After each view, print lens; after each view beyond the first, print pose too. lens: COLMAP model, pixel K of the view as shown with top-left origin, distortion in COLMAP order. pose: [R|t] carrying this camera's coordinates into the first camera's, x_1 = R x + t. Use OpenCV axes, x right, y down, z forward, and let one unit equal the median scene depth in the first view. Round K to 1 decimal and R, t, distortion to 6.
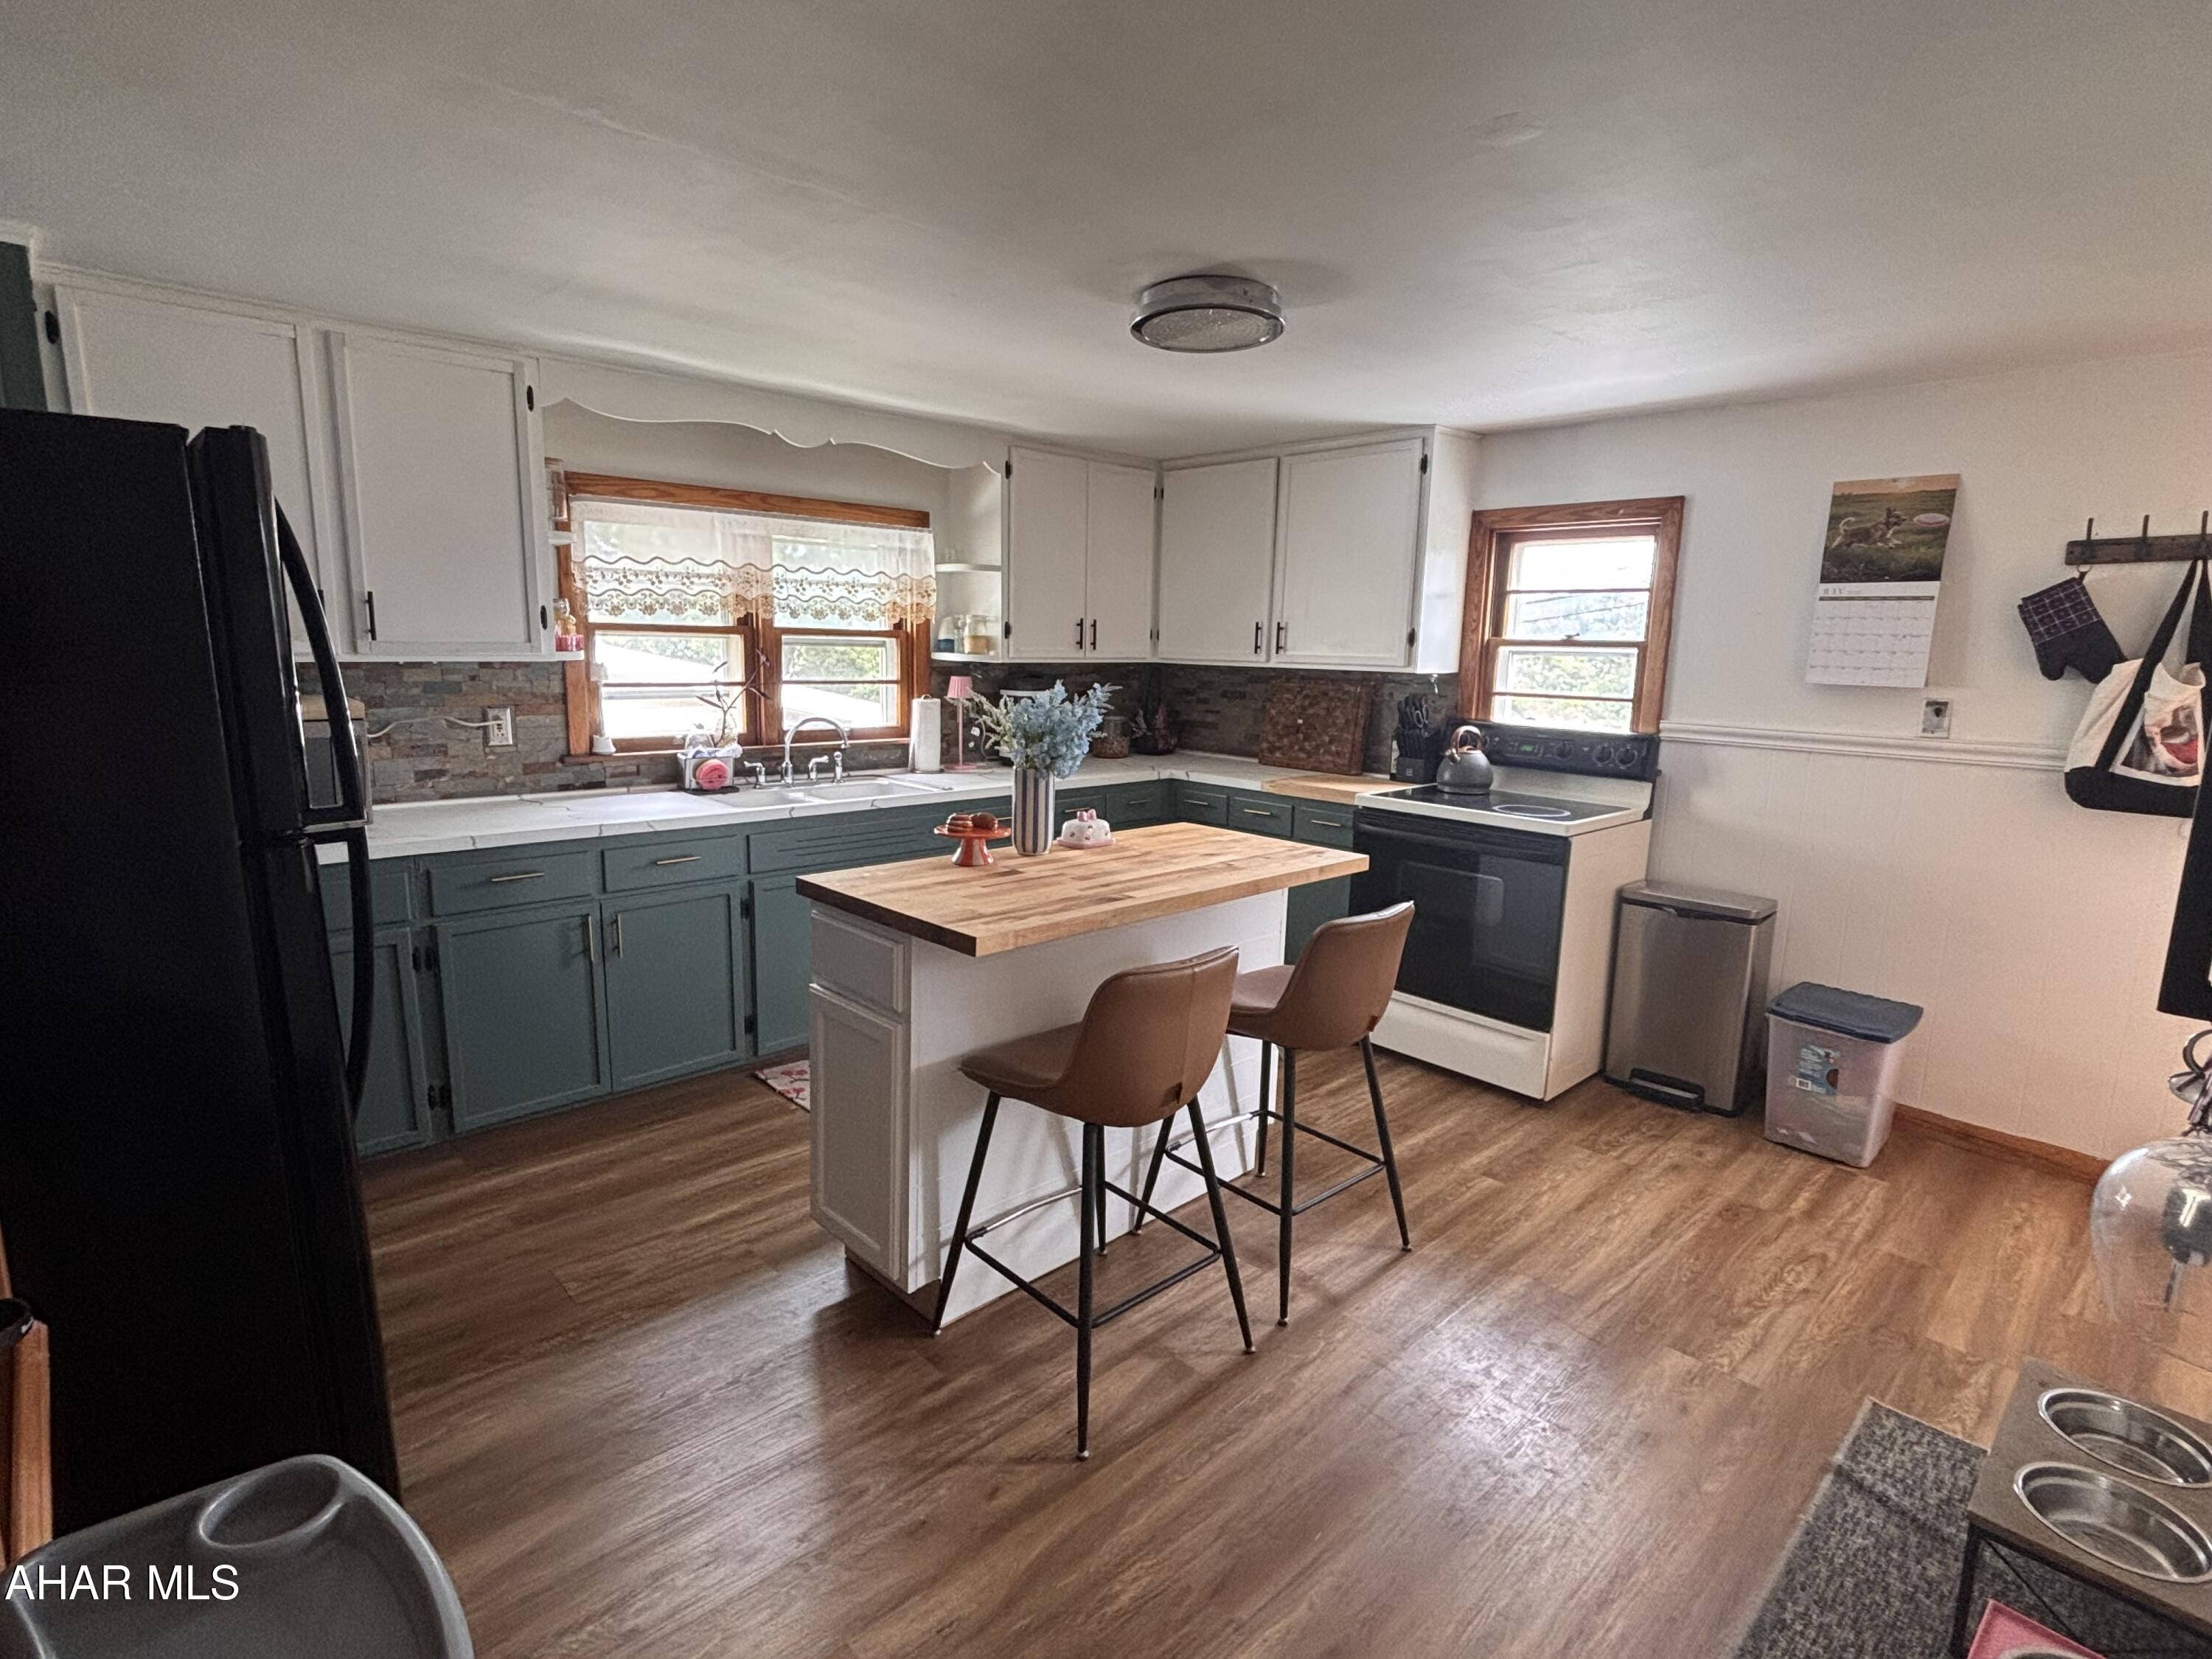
lens RADIAL K [[1095.1, 0, 1101.5], [0, 1095.1, 832.8], [0, 0, 1]] dist [0.002180, -0.001994]
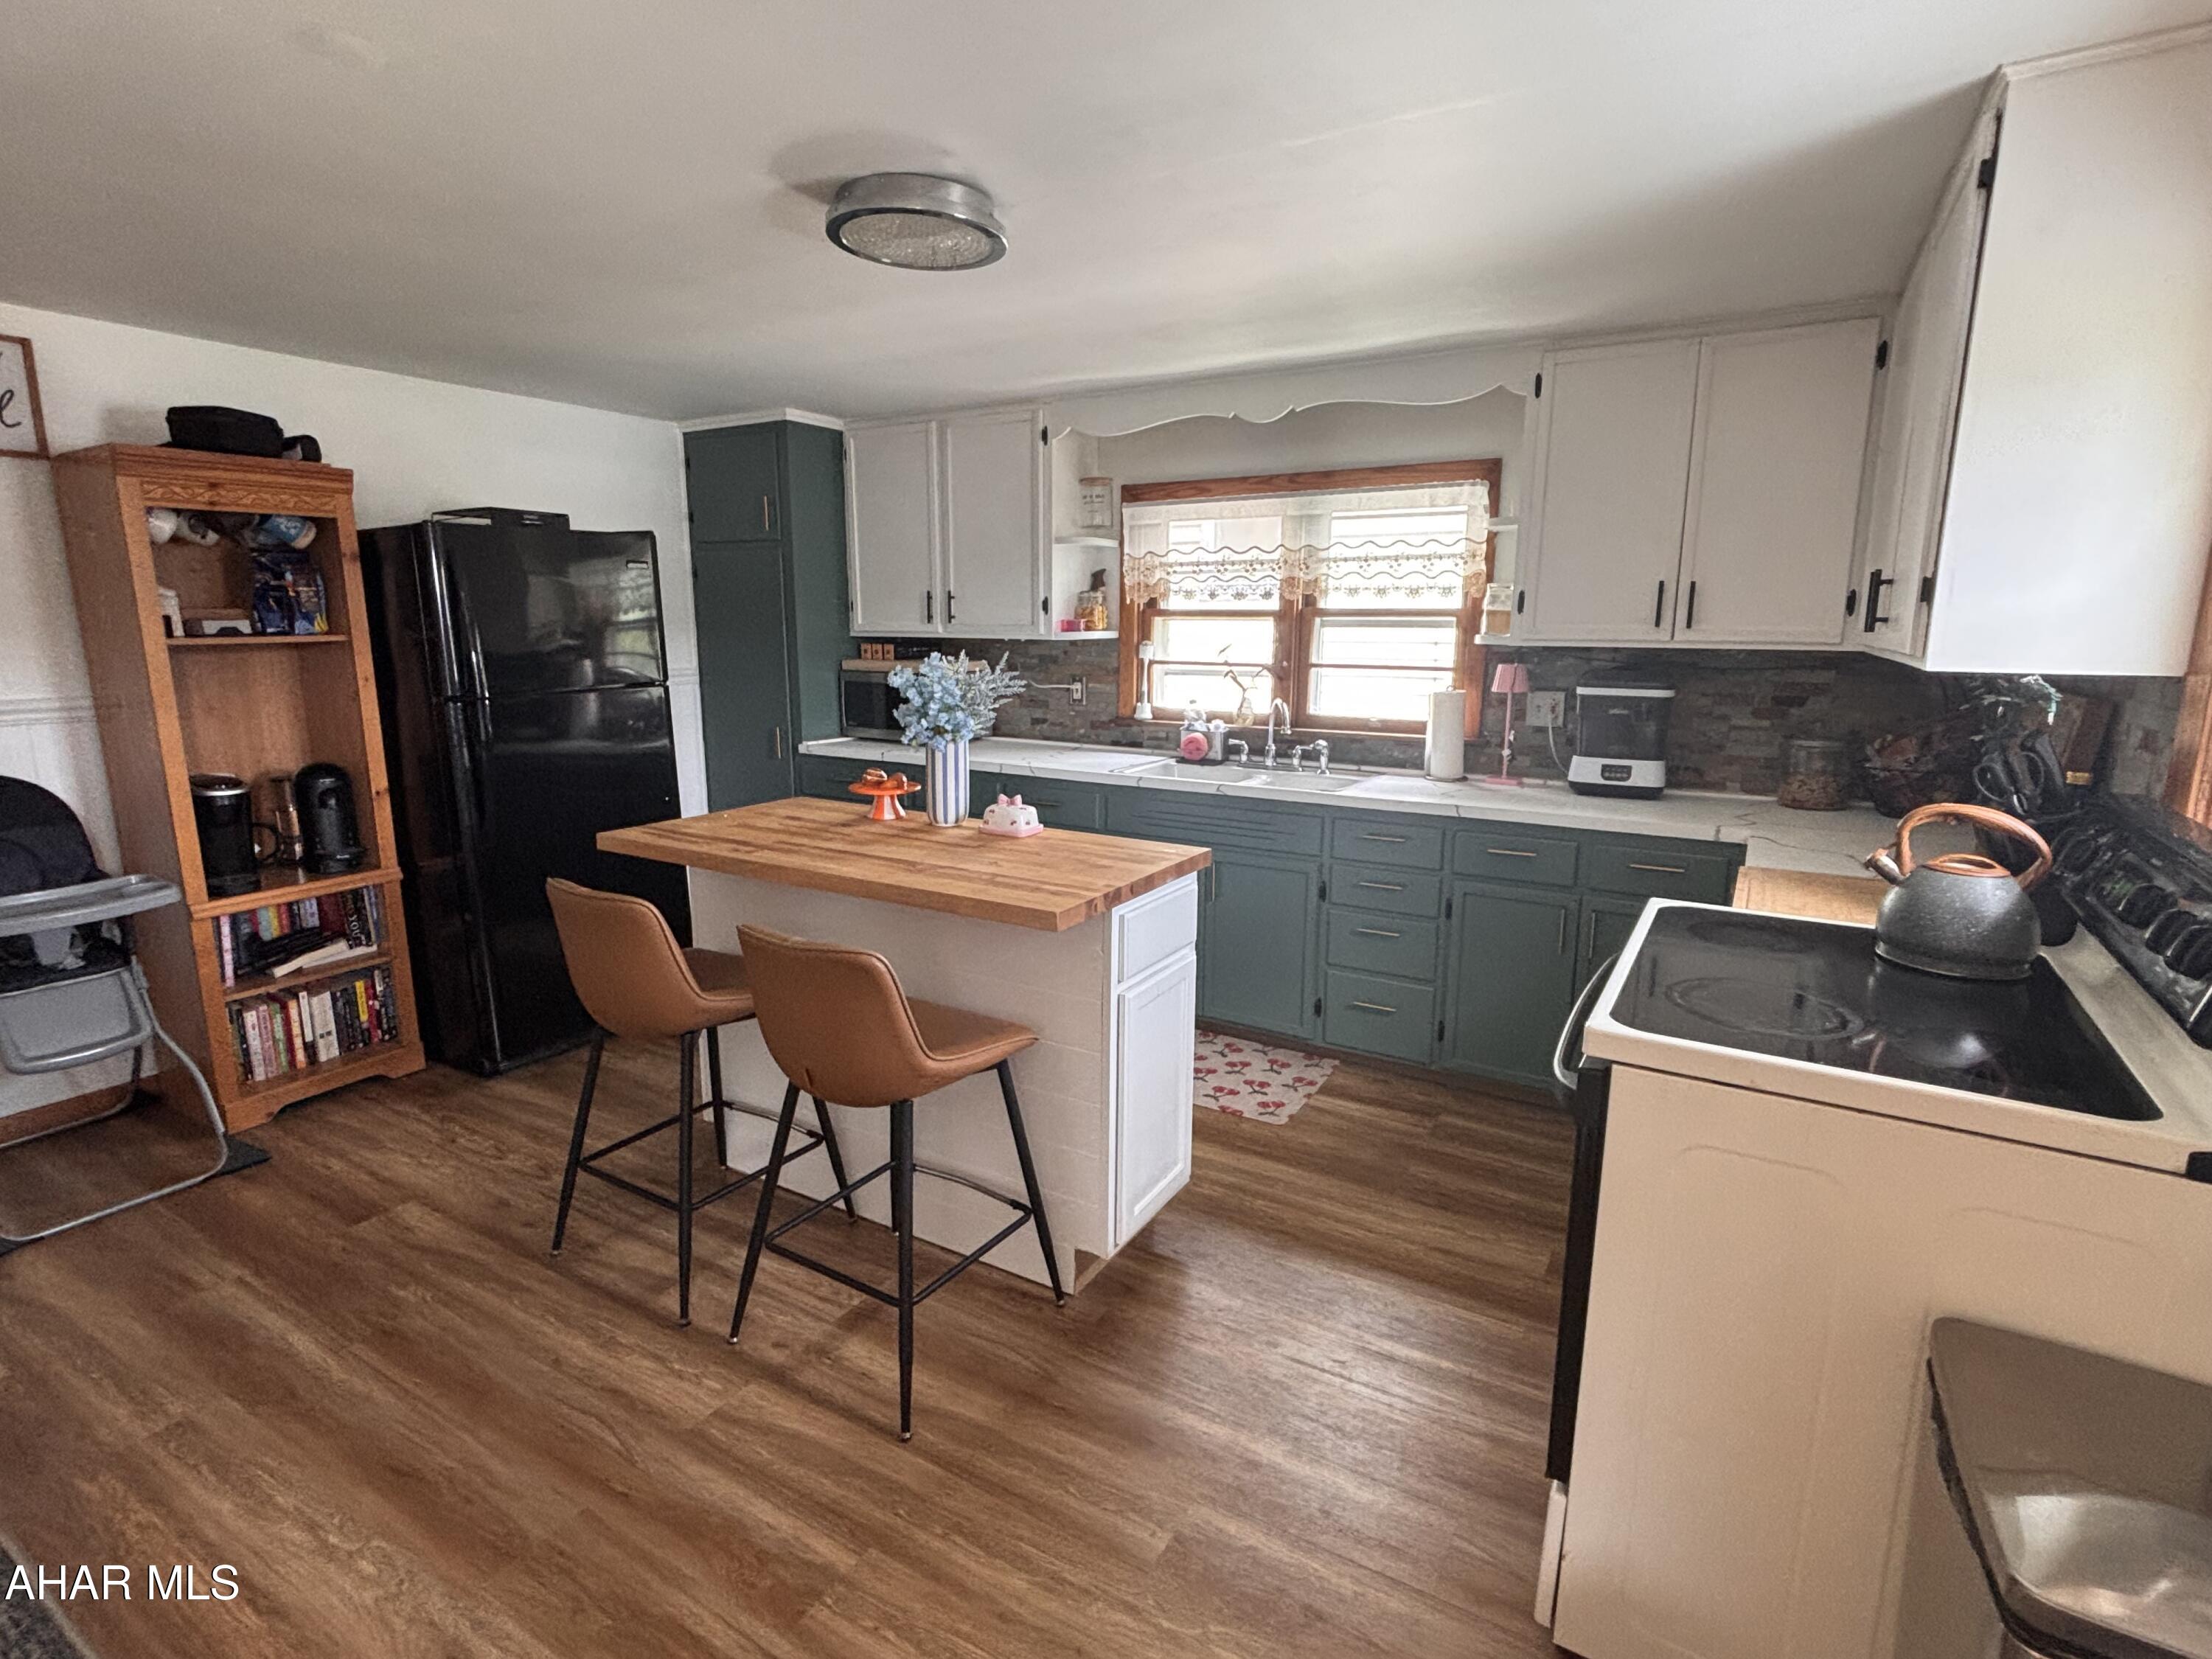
lens RADIAL K [[1095.1, 0, 1100.7], [0, 1095.1, 832.5], [0, 0, 1]] dist [0.002180, -0.001994]
pose [[0.261817, 0.163303, -0.951201, 0.679779], [-0.165446, 0.978586, 0.122466, -0.089144], [0.950831, 0.125309, 0.283228, 0.629748]]
